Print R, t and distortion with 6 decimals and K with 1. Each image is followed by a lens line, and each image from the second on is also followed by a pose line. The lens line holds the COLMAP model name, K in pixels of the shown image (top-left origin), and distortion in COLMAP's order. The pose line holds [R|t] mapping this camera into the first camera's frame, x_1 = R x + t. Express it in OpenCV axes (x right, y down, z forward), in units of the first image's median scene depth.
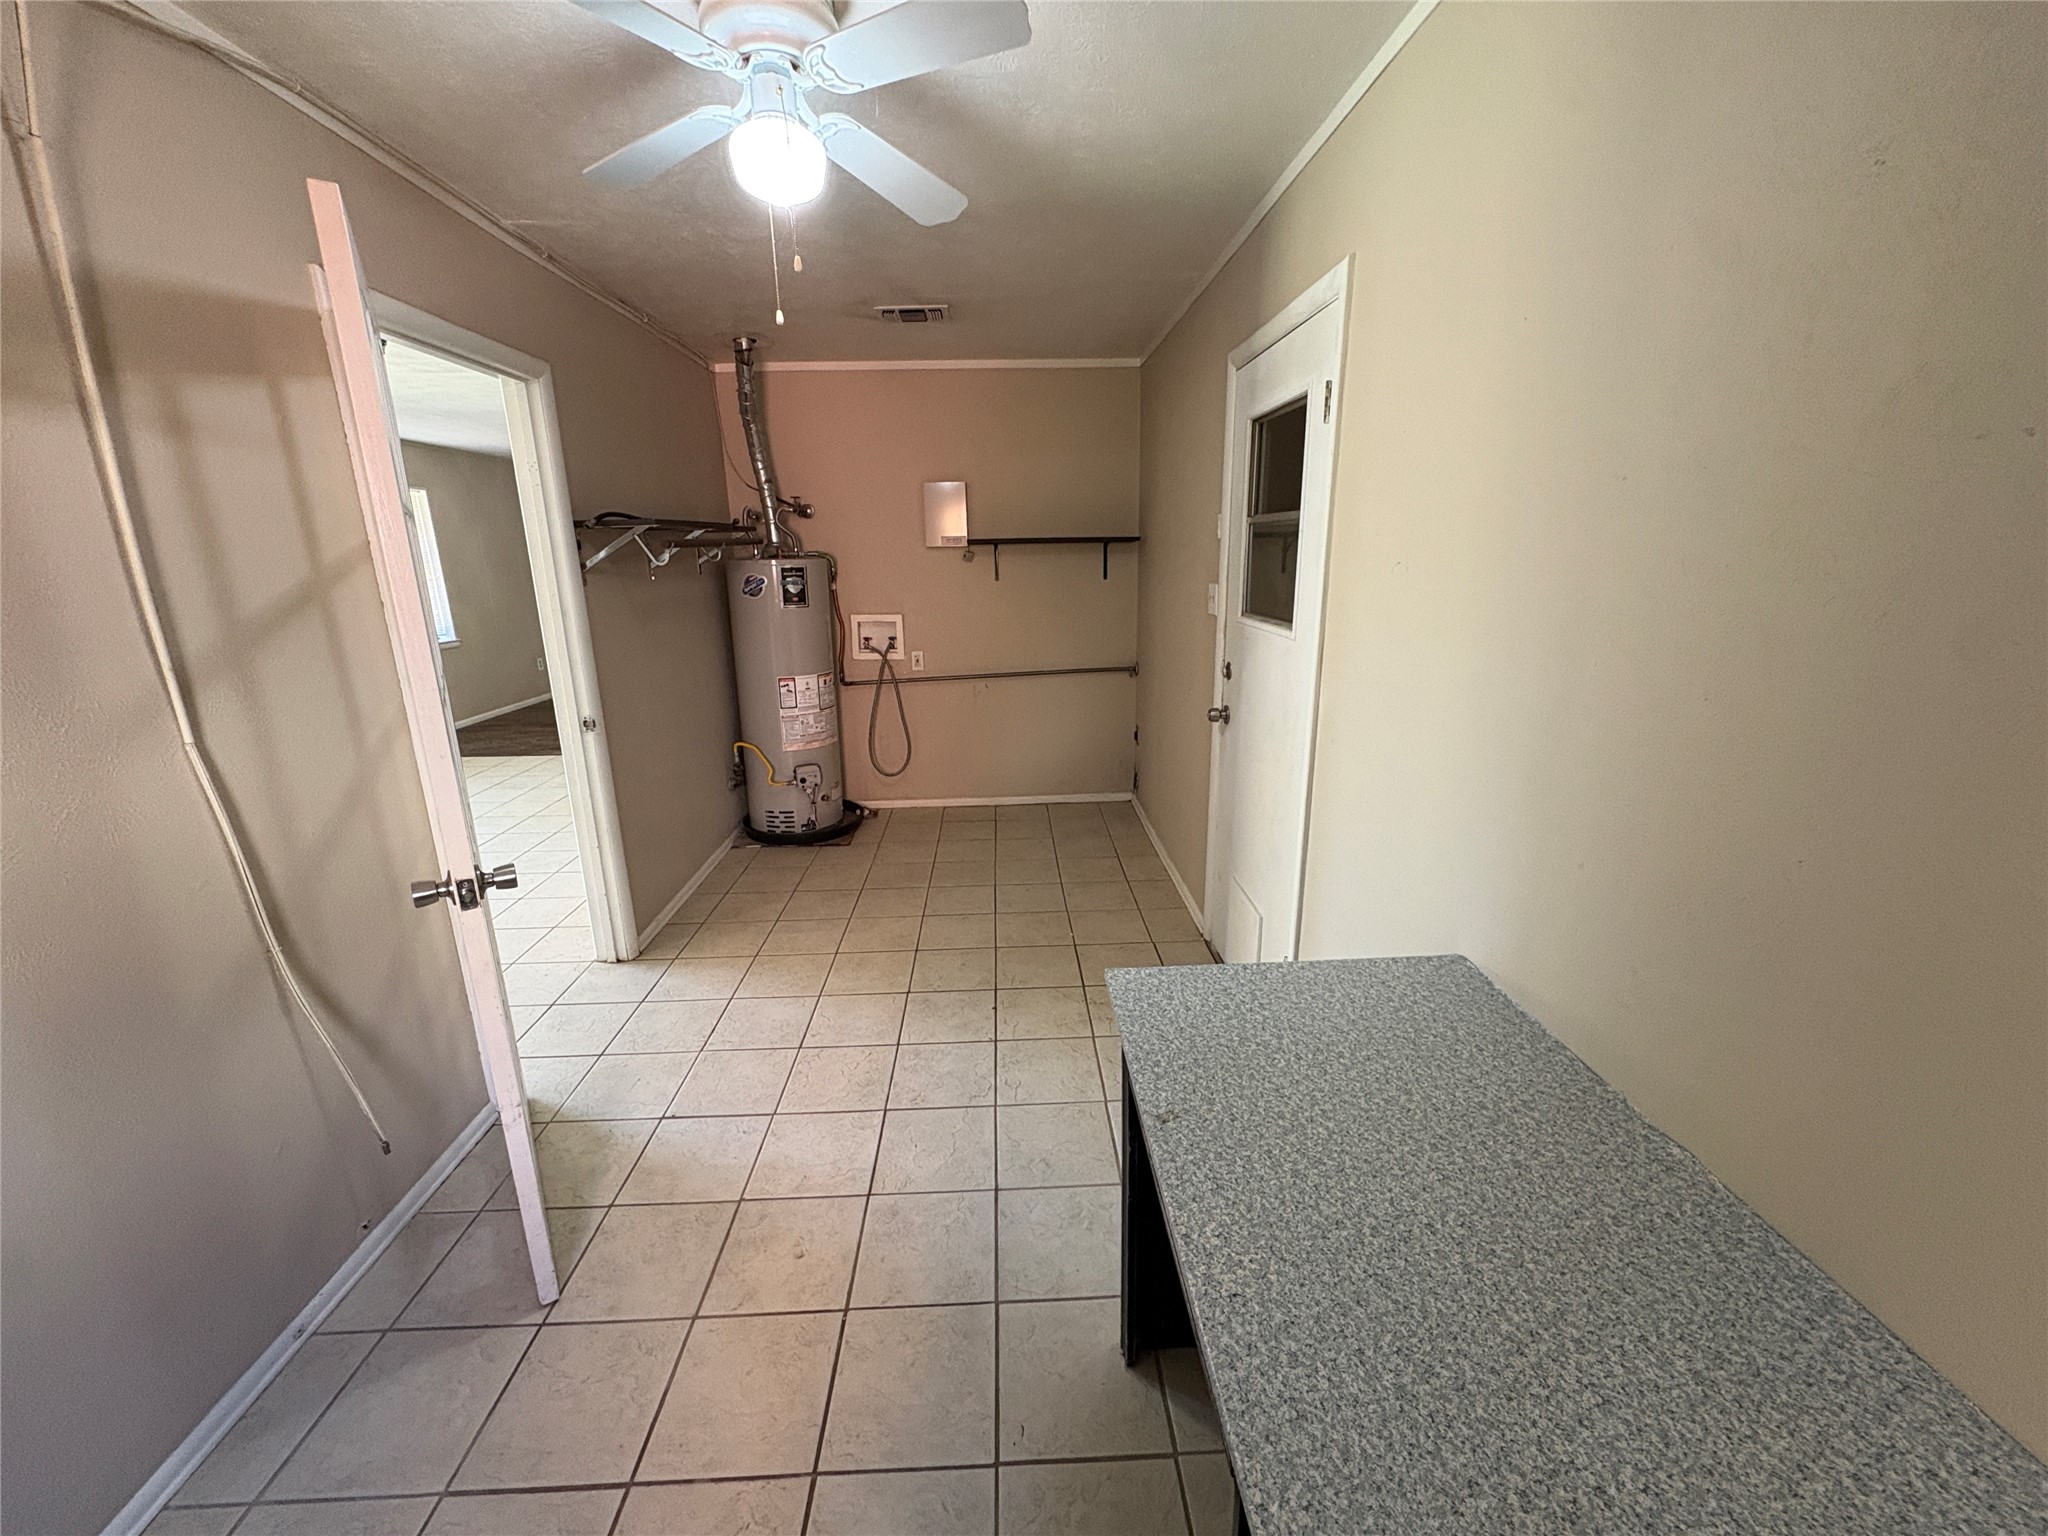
lens RADIAL K [[815.5, 0, 1023.9], [0, 815.5, 766.8], [0, 0, 1]] dist [-0.000766, 0.000067]
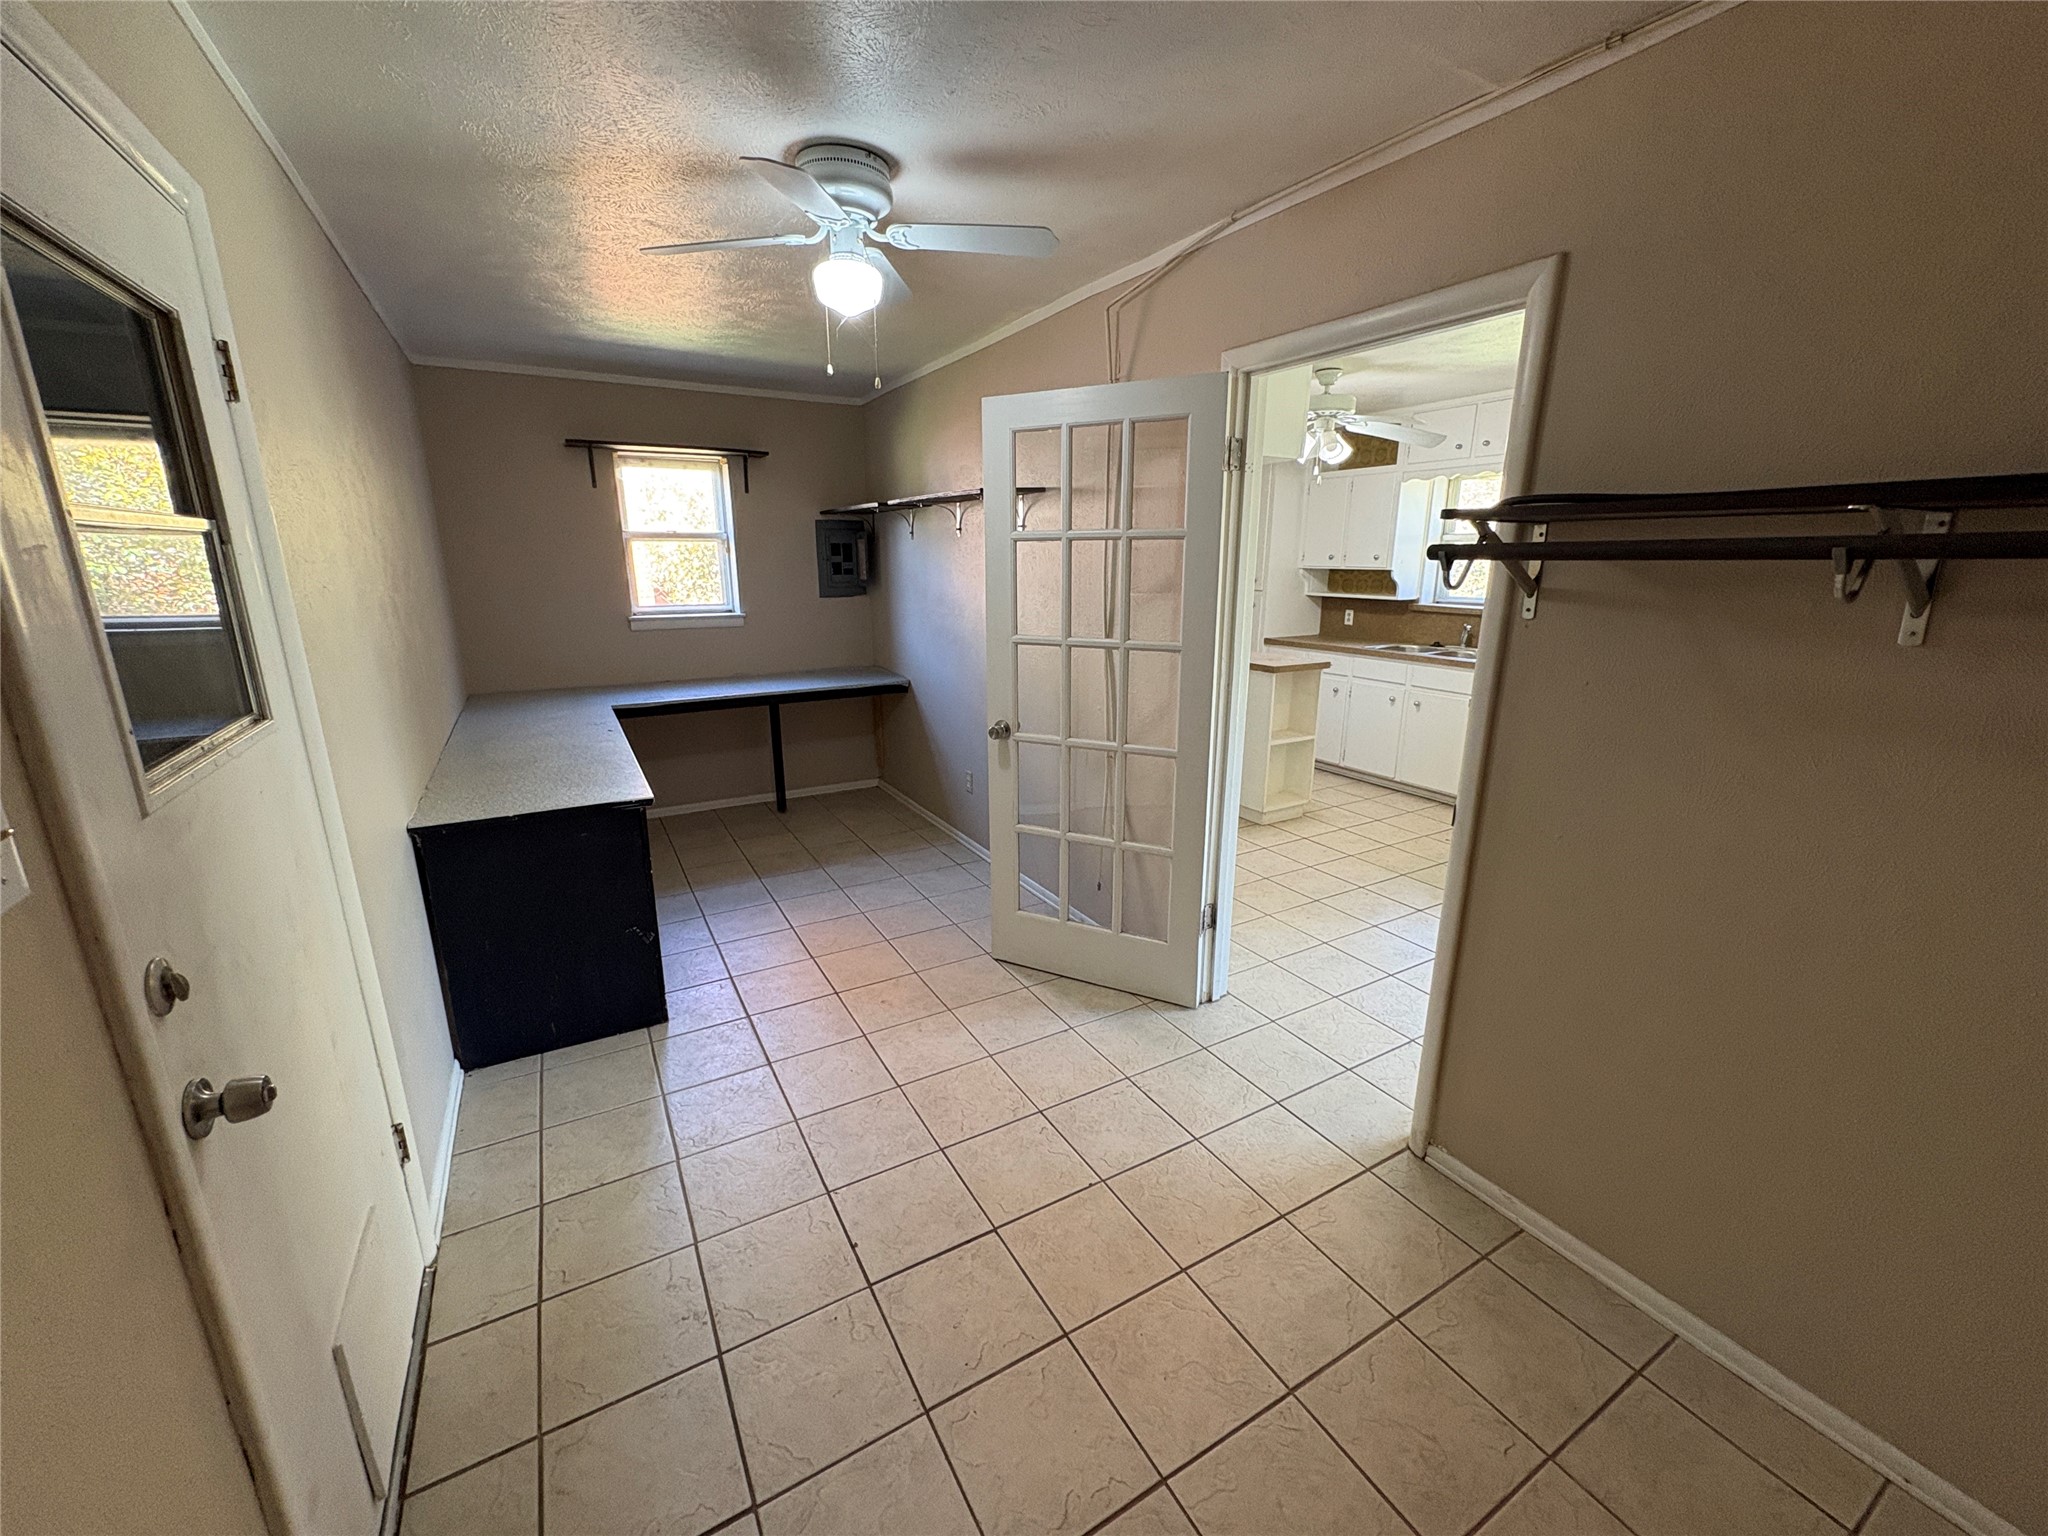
lens RADIAL K [[815.5, 0, 1023.9], [0, 815.5, 766.8], [0, 0, 1]] dist [-0.000766, 0.000067]
pose [[-0.884564, 0.132827, -0.447105, 0.104984], [-0.110008, 0.872135, 0.476738, -0.460004], [0.453260, 0.470890, -0.756847, 1.642298]]
